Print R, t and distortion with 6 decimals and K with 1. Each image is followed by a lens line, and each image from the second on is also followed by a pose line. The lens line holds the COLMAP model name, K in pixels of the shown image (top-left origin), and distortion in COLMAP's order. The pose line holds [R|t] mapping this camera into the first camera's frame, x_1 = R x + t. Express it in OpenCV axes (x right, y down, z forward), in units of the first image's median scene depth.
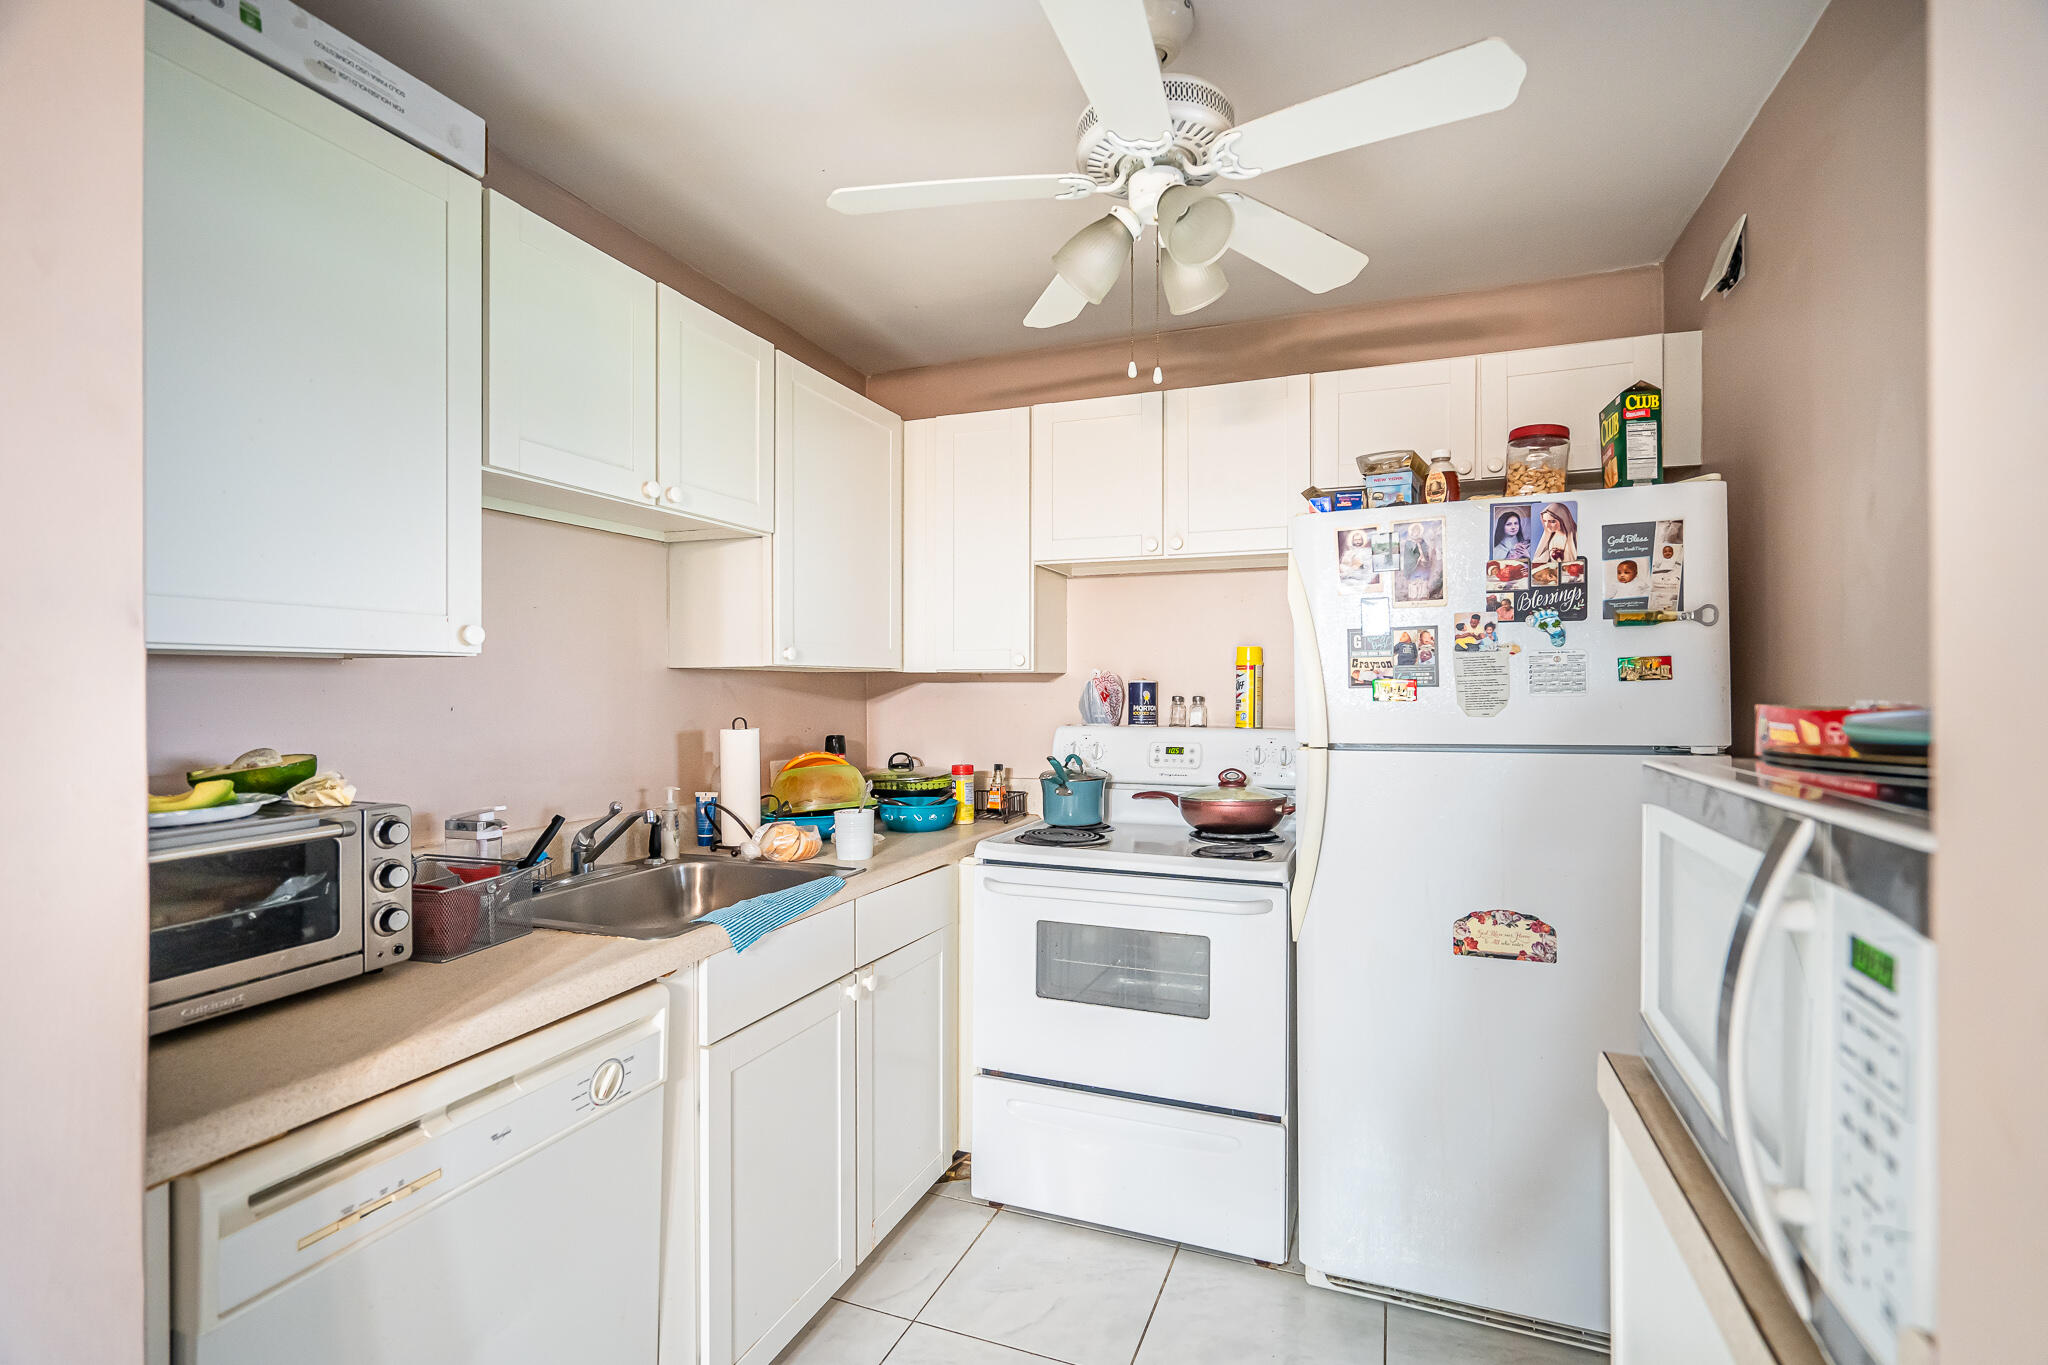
lens RADIAL K [[933.4, 0, 1027.5], [0, 933.4, 690.6], [0, 0, 1]] dist [-0.002236, -0.000236]
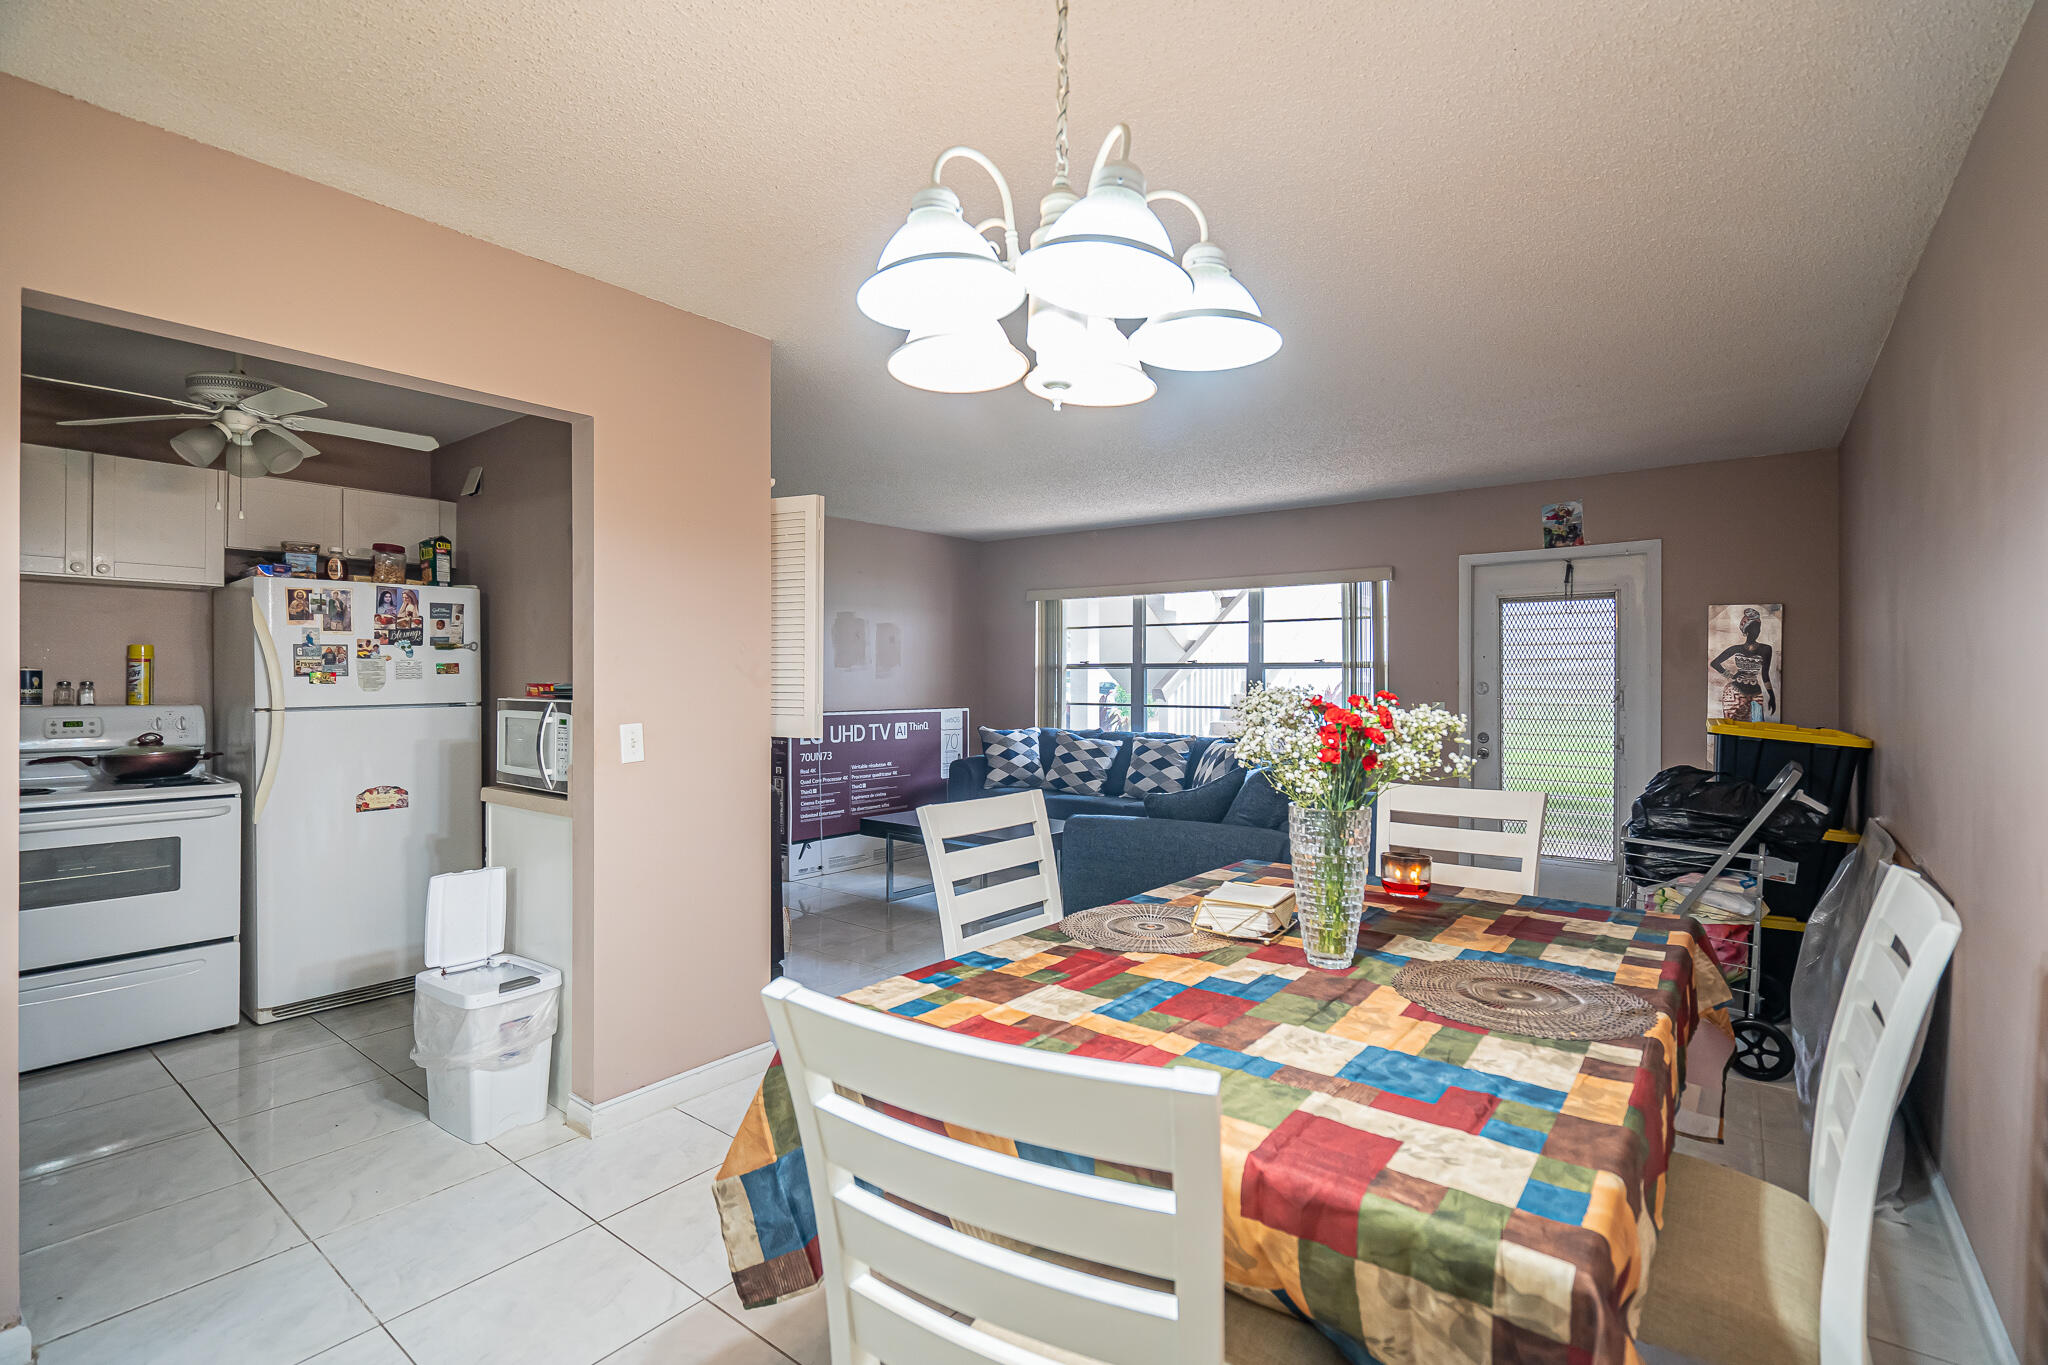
lens RADIAL K [[933.4, 0, 1026.3], [0, 933.4, 682.7], [0, 0, 1]] dist [-0.002236, -0.000236]
pose [[0.288919, -0.002688, 0.957350, -1.030014], [-0.003503, 0.999986, 0.003865, -0.003089], [-0.957347, -0.004470, 0.288906, -0.931596]]
